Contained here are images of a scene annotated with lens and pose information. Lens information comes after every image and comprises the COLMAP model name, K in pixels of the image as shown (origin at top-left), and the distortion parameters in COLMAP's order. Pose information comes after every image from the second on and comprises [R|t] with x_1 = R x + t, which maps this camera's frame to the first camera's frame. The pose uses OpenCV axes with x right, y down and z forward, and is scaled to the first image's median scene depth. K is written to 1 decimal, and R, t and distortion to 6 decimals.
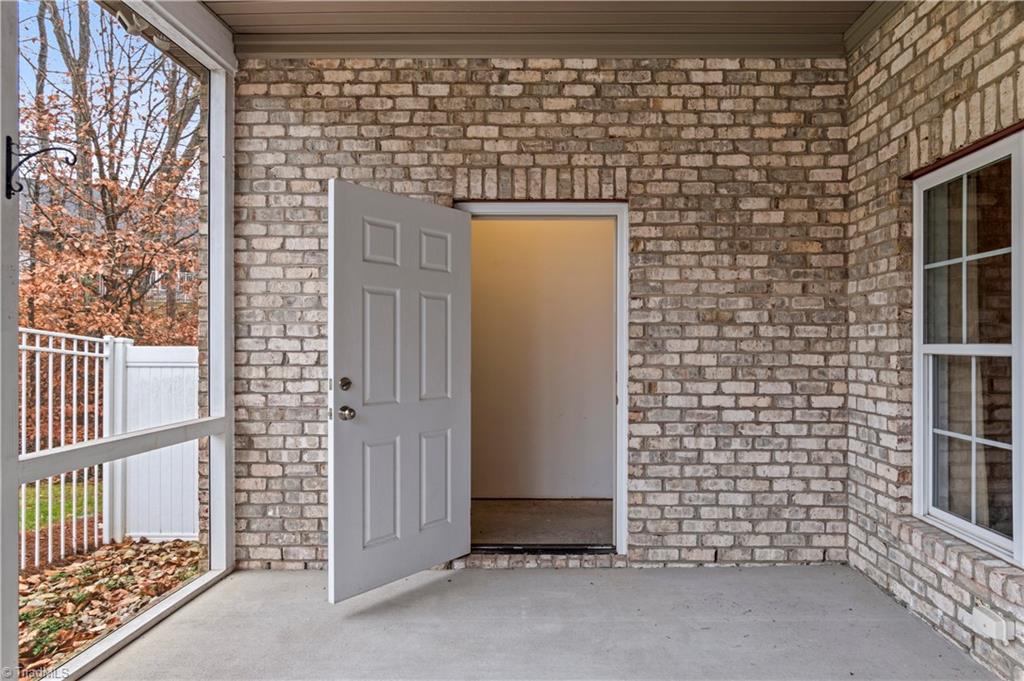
lens RADIAL K [[584.3, 0, 512.0], [0, 584.3, 340.5], [0, 0, 1]] dist [0.000080, 0.000004]
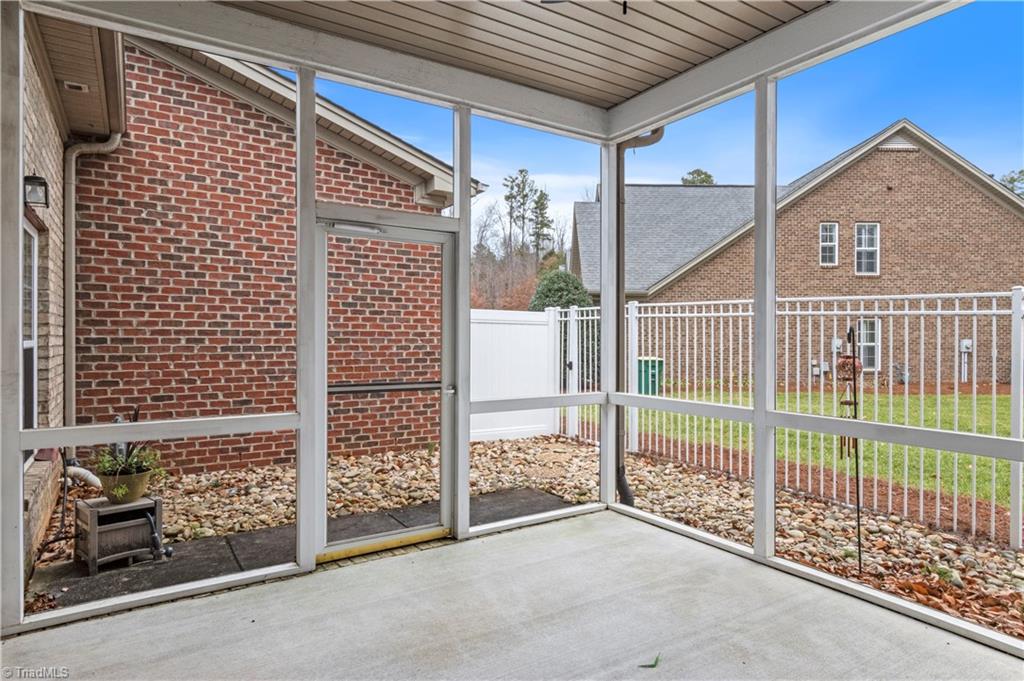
lens RADIAL K [[584.3, 0, 512.0], [0, 584.3, 340.5], [0, 0, 1]] dist [0.000080, 0.000004]
pose [[-0.794939, 0.002043, -0.606686, 0.200059], [0.004326, 0.999988, -0.002300, 0.066525], [0.606674, -0.004453, -0.794938, 1.718339]]
